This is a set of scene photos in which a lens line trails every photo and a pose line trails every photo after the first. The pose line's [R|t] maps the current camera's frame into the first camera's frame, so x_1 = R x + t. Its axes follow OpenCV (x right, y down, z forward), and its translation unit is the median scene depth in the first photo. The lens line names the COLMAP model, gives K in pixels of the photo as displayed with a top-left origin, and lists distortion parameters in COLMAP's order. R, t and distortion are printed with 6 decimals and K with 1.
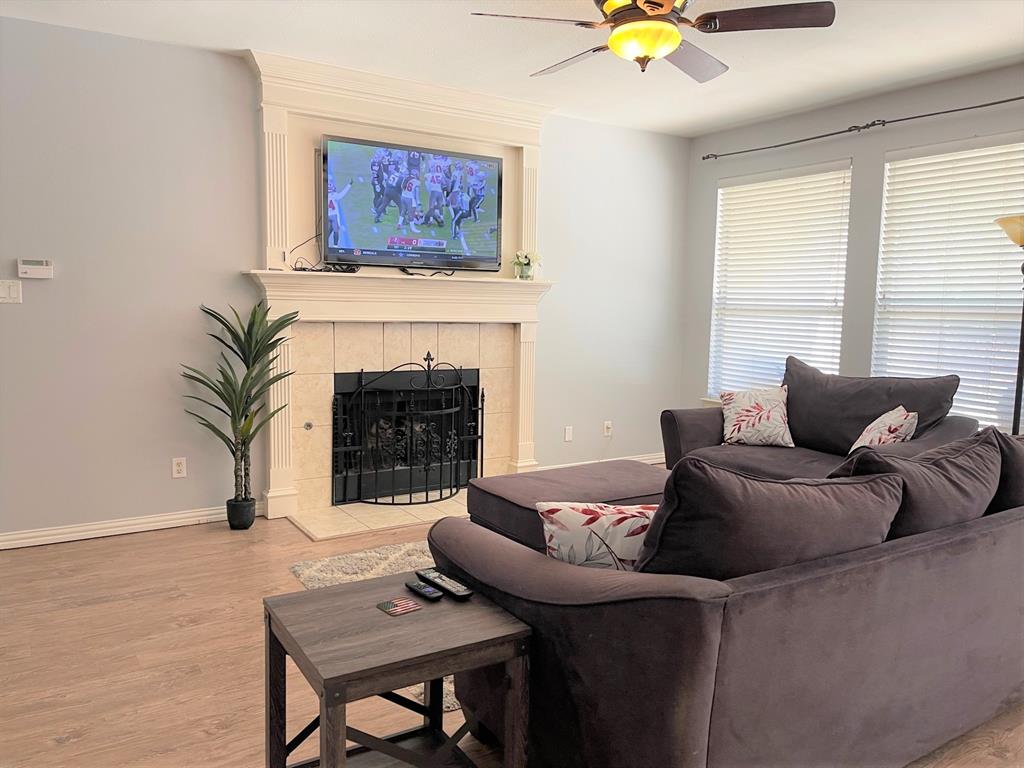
lens RADIAL K [[769.0, 0, 512.8], [0, 769.0, 383.0], [0, 0, 1]] dist [0.040138, -0.046554]
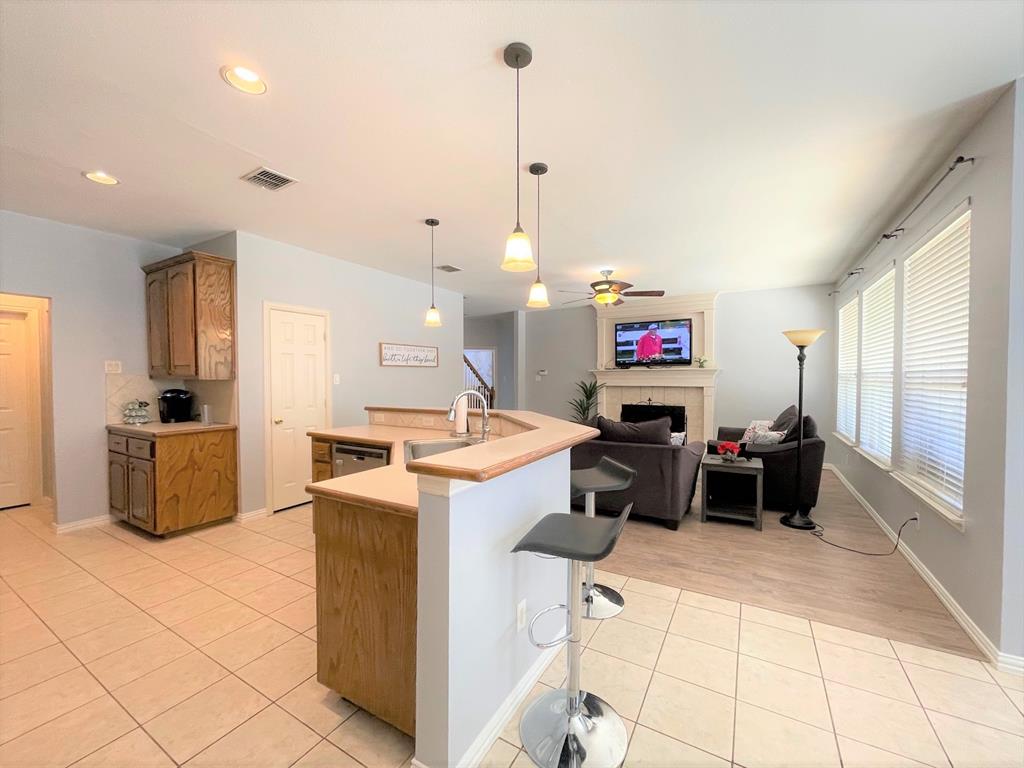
lens RADIAL K [[414.8, 0, 512.7], [0, 414.8, 385.5], [0, 0, 1]] dist [-0.003651, 0.001564]
pose [[0.462917, -0.002966, -0.886397, 0.972369], [-0.077340, 0.996046, -0.043724, 0.016628], [0.883021, 0.088794, 0.460857, -0.067946]]
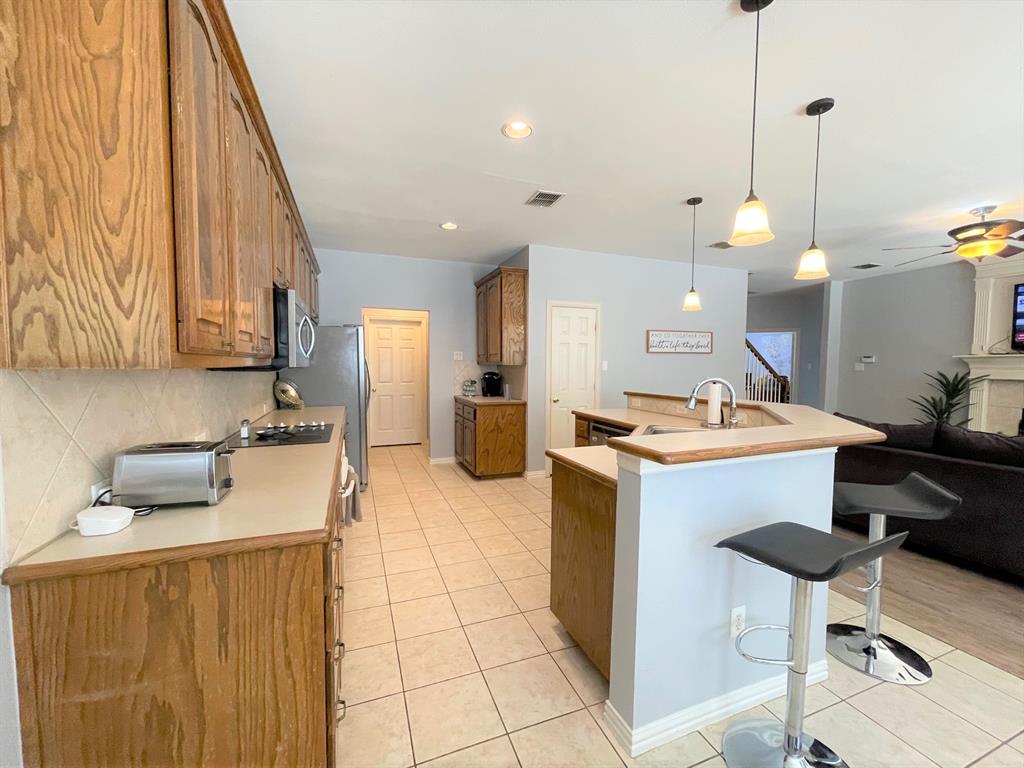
lens RADIAL K [[414.8, 0, 511.1], [0, 414.8, 384.8], [0, 0, 1]] dist [-0.003651, 0.001564]
pose [[-0.192197, 0.028341, -0.980947, 1.009679], [-0.106384, 0.993090, 0.049536, 0.013720], [0.975573, 0.113877, -0.187854, -0.015741]]
